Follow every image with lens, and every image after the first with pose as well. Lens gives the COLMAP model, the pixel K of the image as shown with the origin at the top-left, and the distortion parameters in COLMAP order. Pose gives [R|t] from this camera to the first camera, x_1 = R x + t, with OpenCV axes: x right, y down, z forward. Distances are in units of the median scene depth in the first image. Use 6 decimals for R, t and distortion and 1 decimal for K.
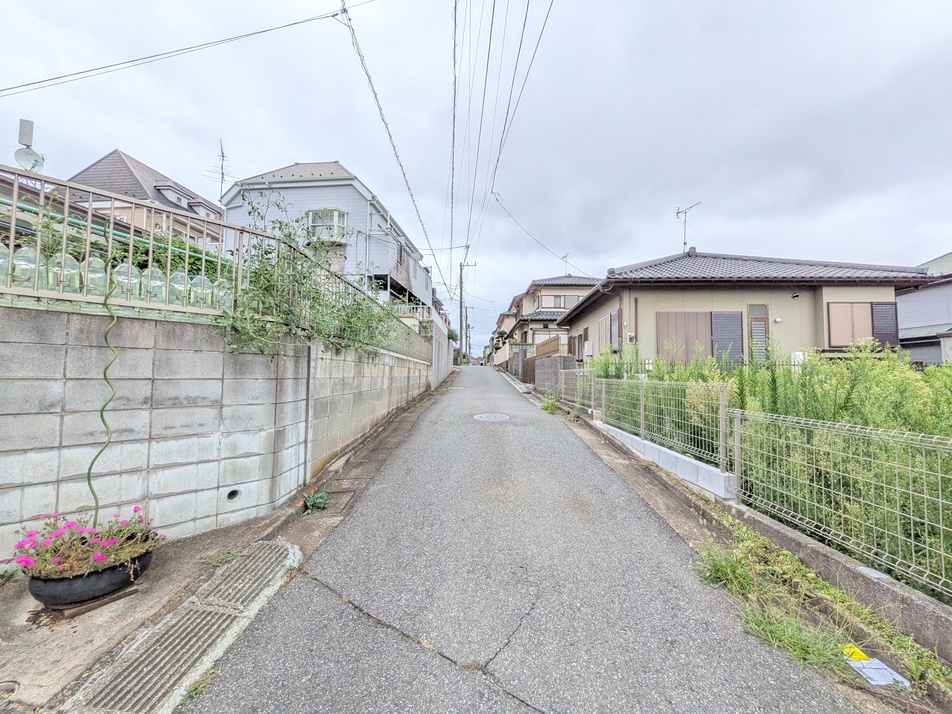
lens RADIAL K [[378.0, 0, 477.7], [0, 378.0, 355.1], [0, 0, 1]] dist [-0.003537, 0.001354]
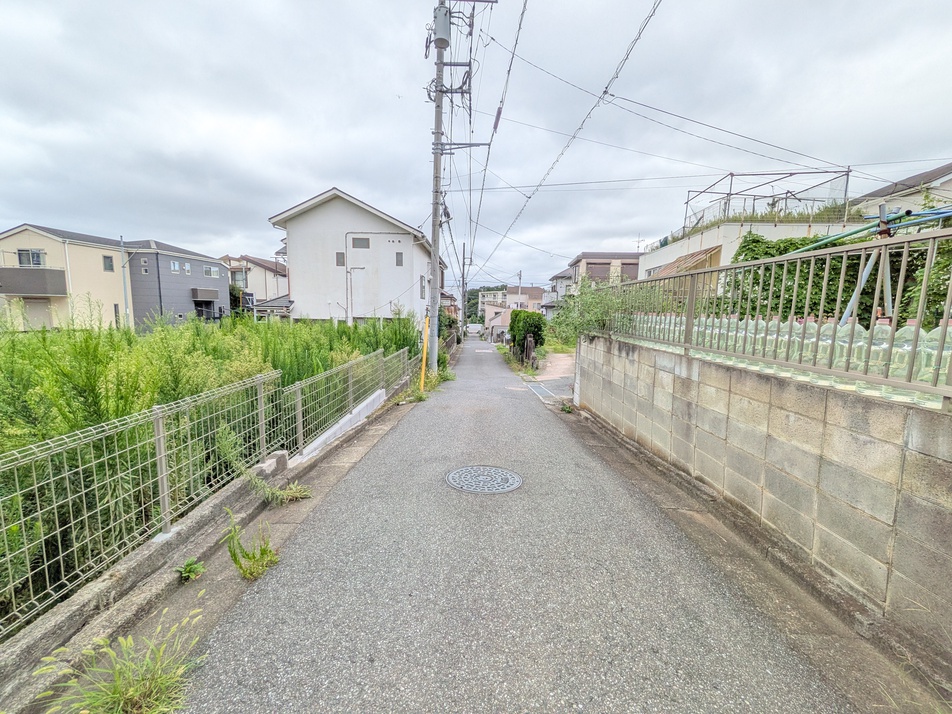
lens RADIAL K [[378.0, 0, 475.7], [0, 378.0, 358.6], [0, 0, 1]] dist [-0.003537, 0.001354]
pose [[-0.999445, -0.033191, -0.002899, 0.031613], [-0.033316, 0.996375, 0.078276, -0.014178], [0.000290, 0.078329, -0.996928, 0.844279]]
